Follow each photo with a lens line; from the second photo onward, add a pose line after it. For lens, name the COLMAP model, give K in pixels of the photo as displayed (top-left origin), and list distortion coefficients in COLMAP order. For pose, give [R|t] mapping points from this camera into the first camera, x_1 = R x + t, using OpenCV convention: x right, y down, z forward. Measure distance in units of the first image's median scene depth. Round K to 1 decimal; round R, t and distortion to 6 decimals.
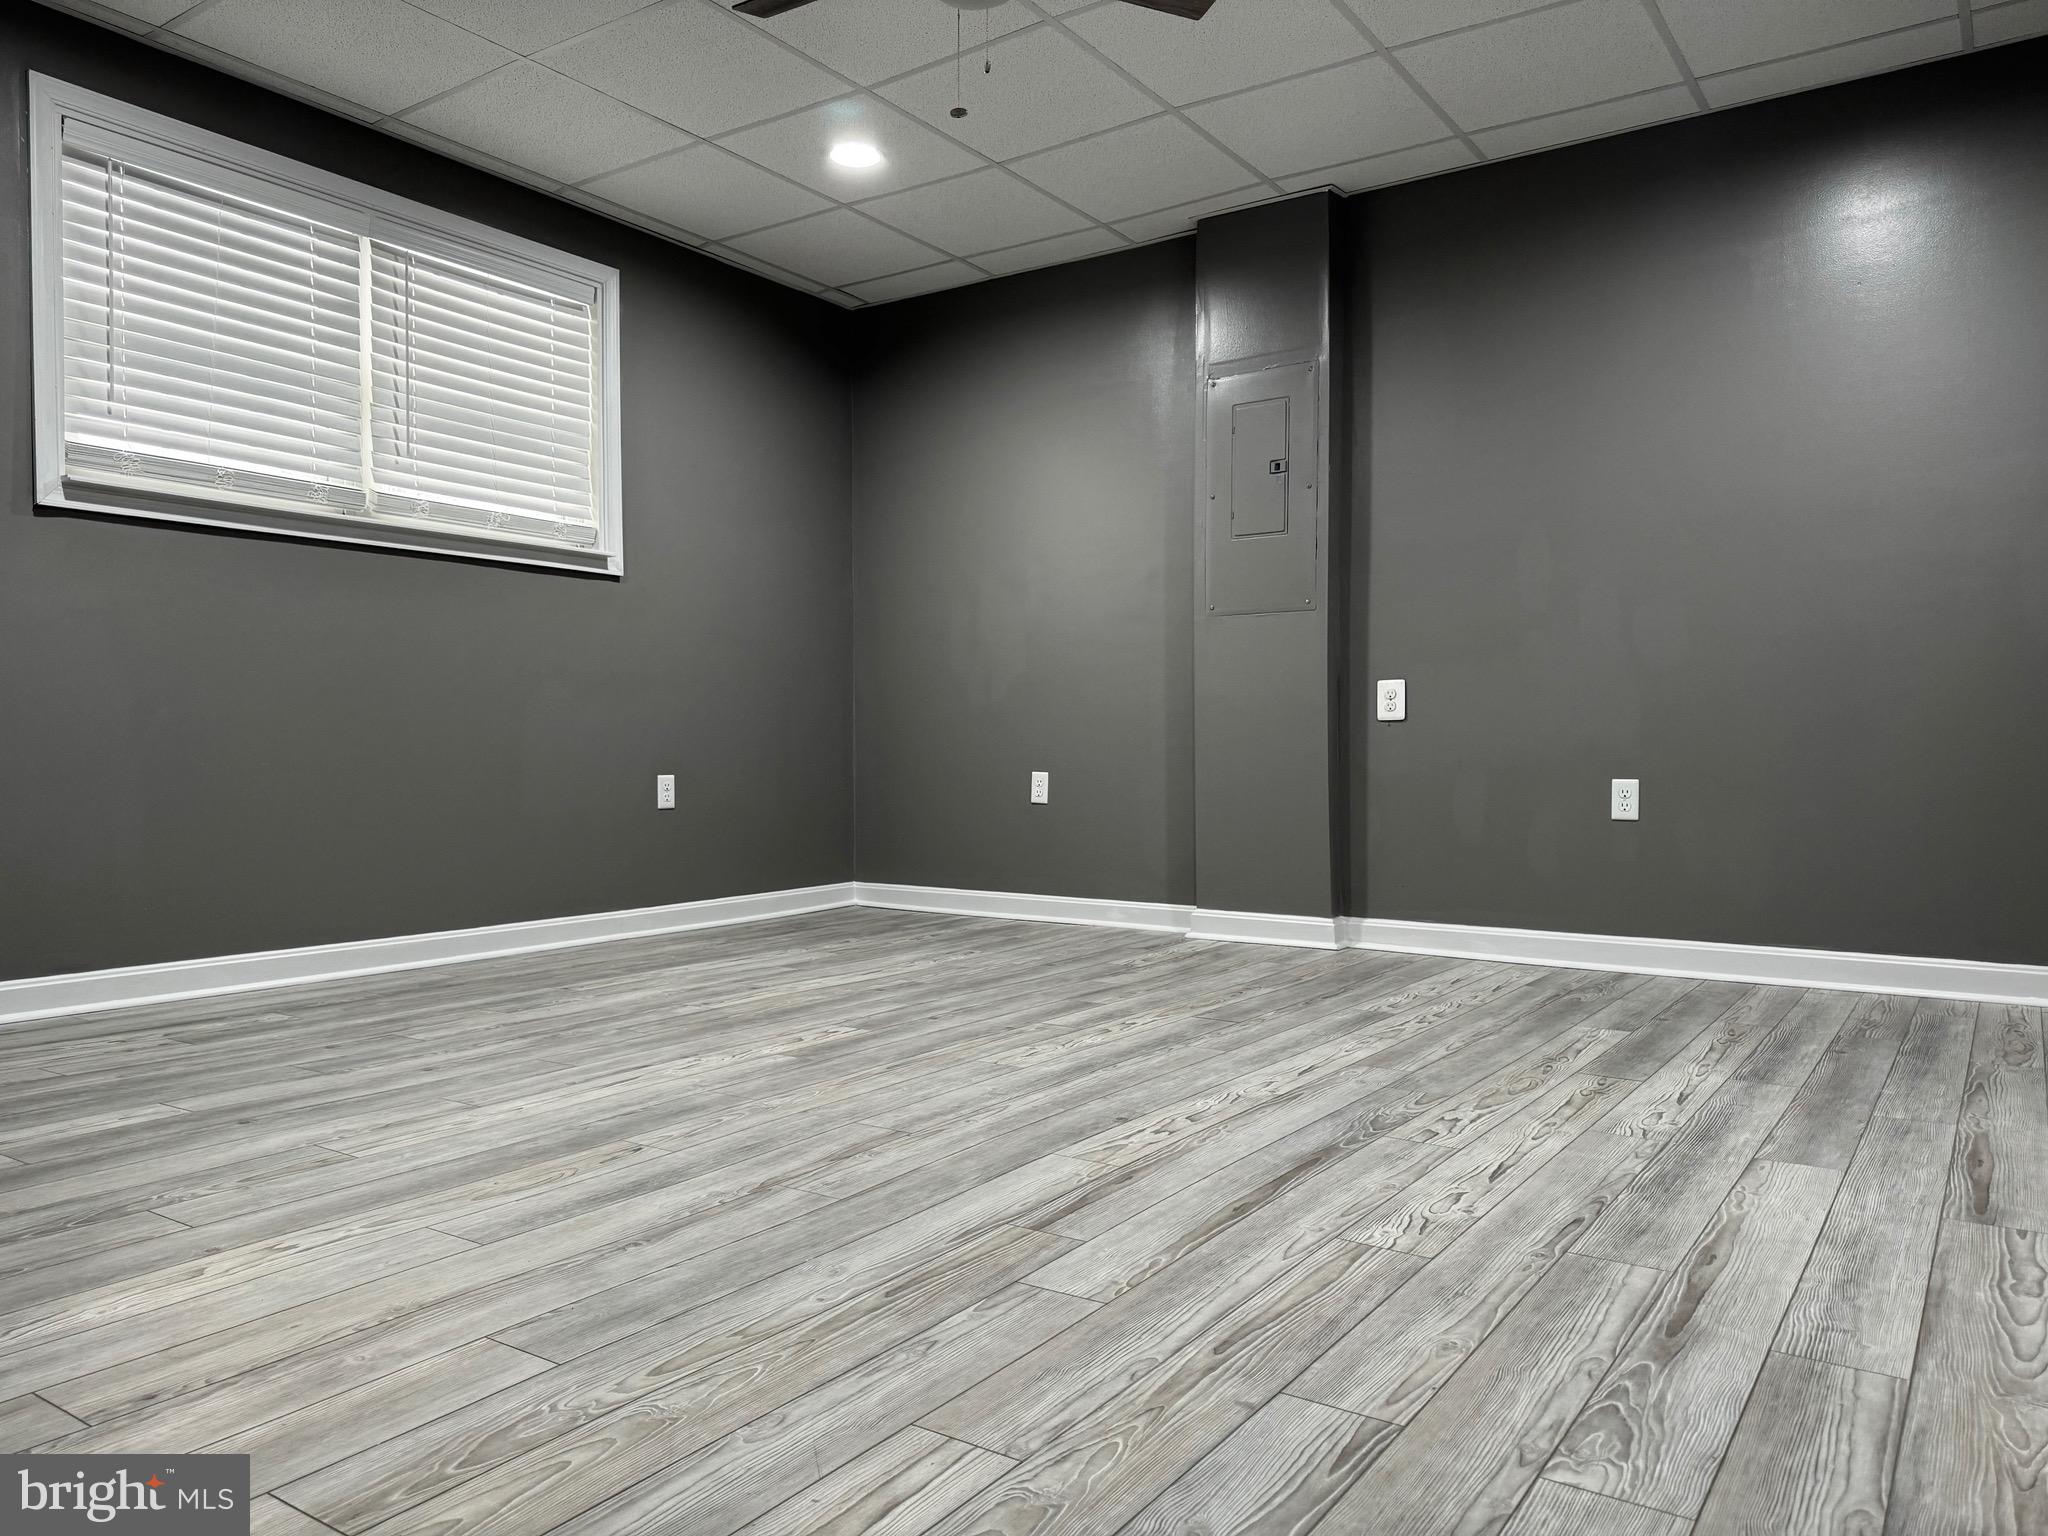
lens RADIAL K [[1448.6, 0, 1024.0], [0, 1448.6, 768.0], [0, 0, 1]] dist [0.084198, -0.129589]
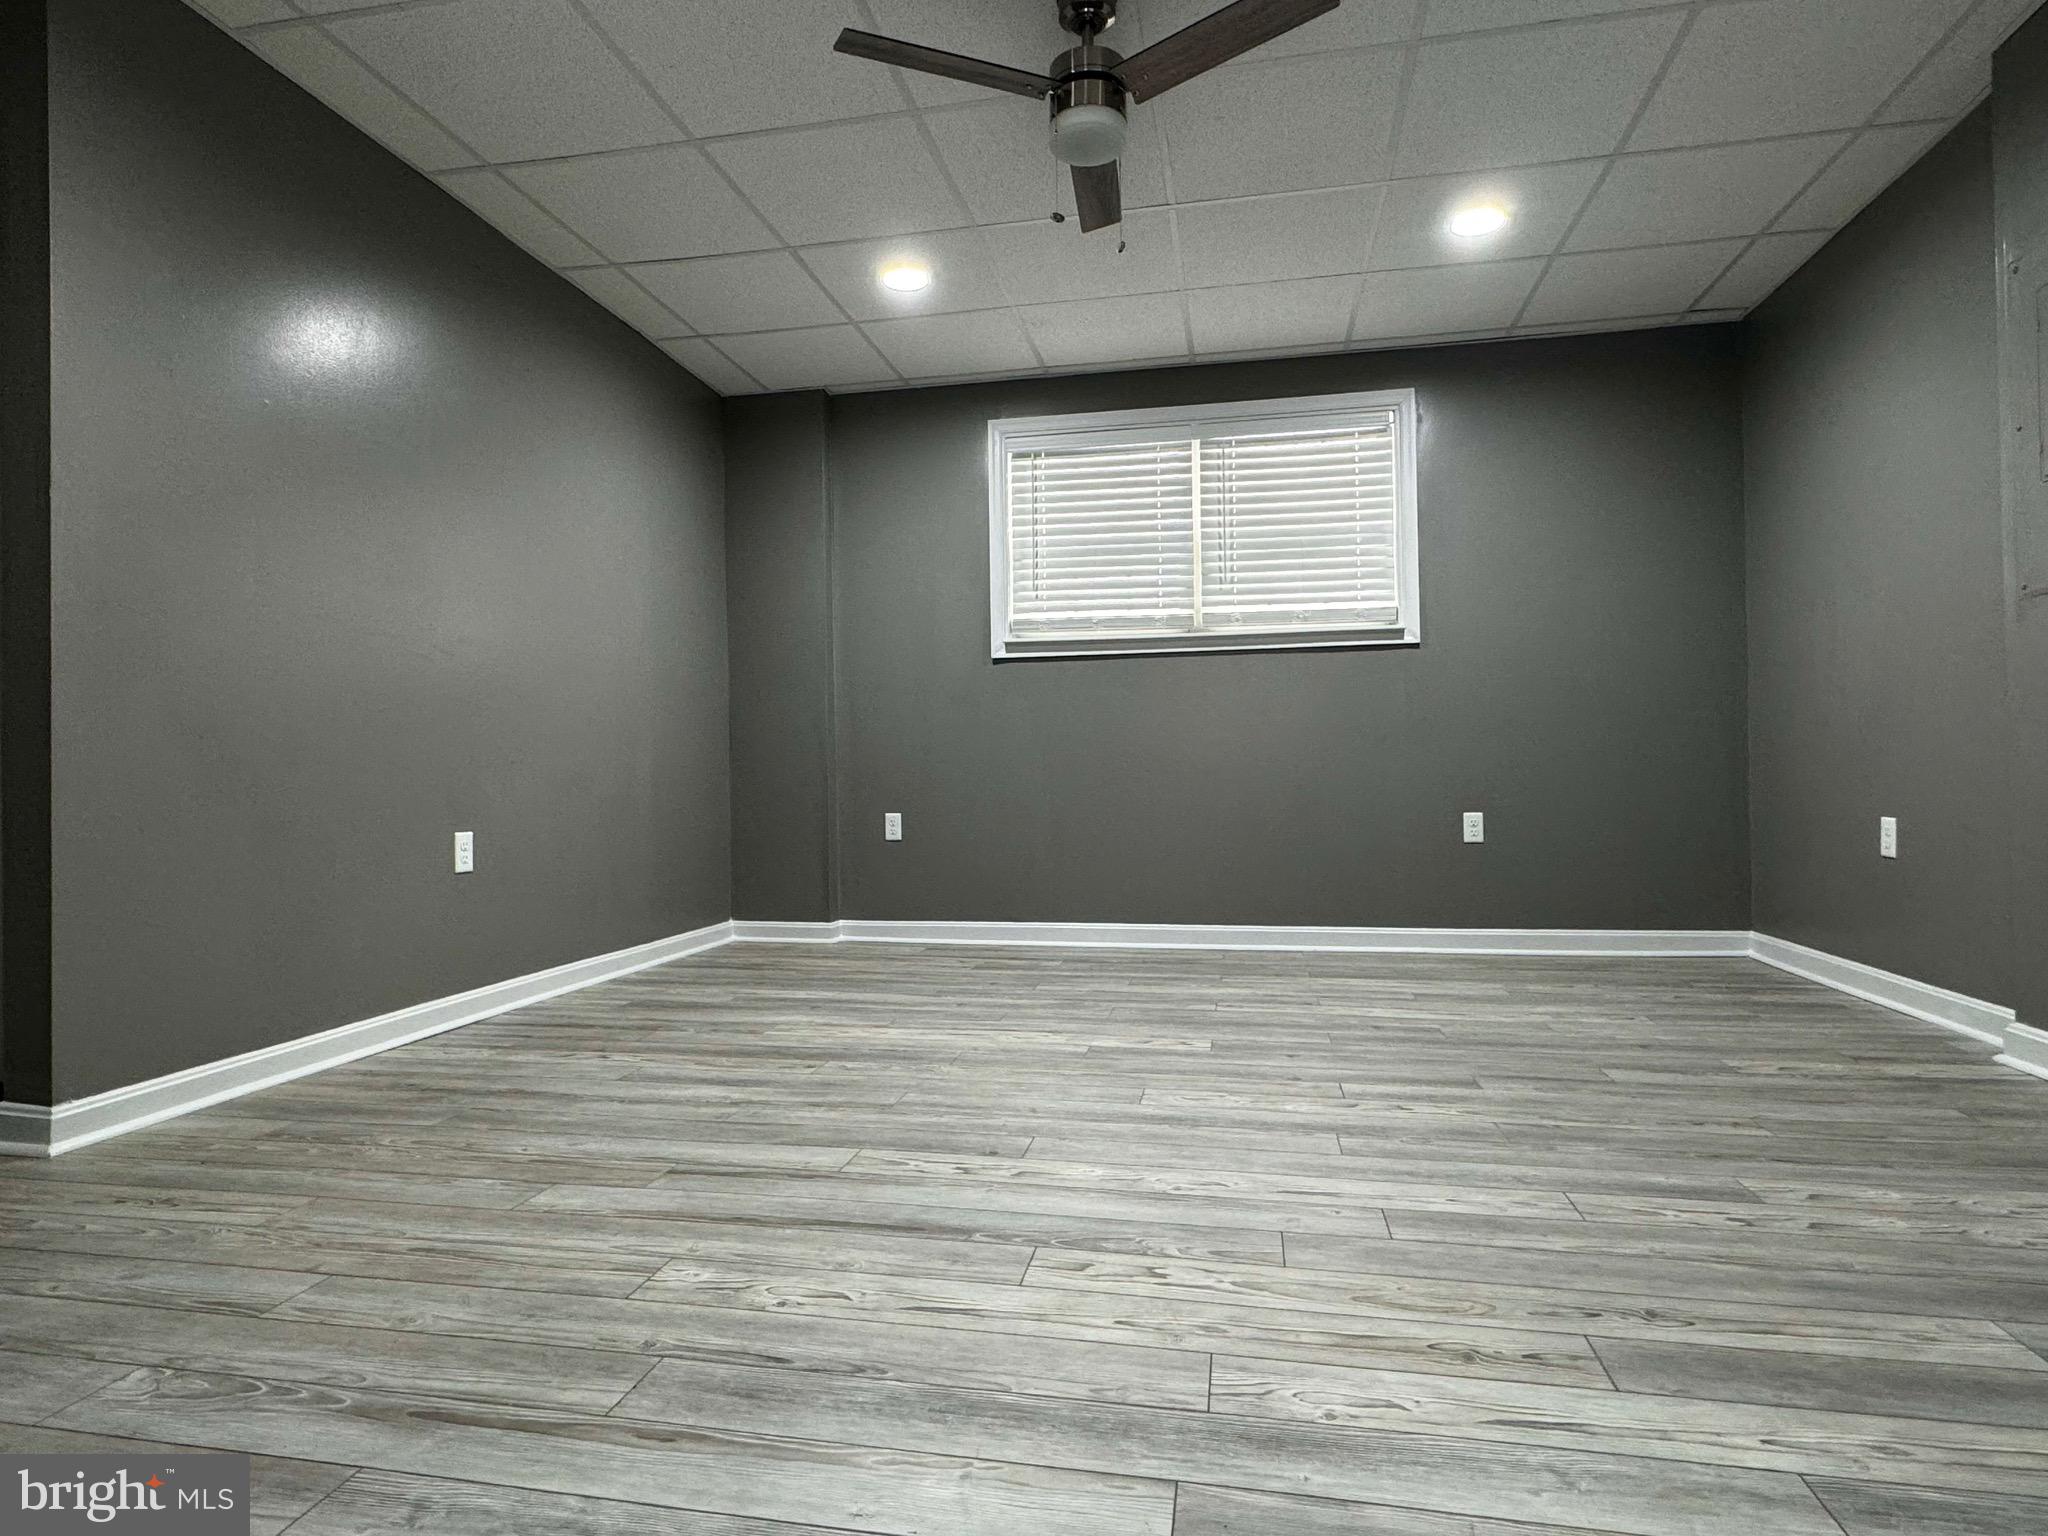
lens RADIAL K [[1127.2, 0, 1024.0], [0, 1127.2, 768.0], [0, 0, 1]] dist [-0.015608, 0.011020]
pose [[0.390926, -0.017797, -0.920250, 0.989280], [0.000799, 0.999819, -0.018996, -0.031883], [0.920422, 0.006691, 0.390869, 0.809419]]
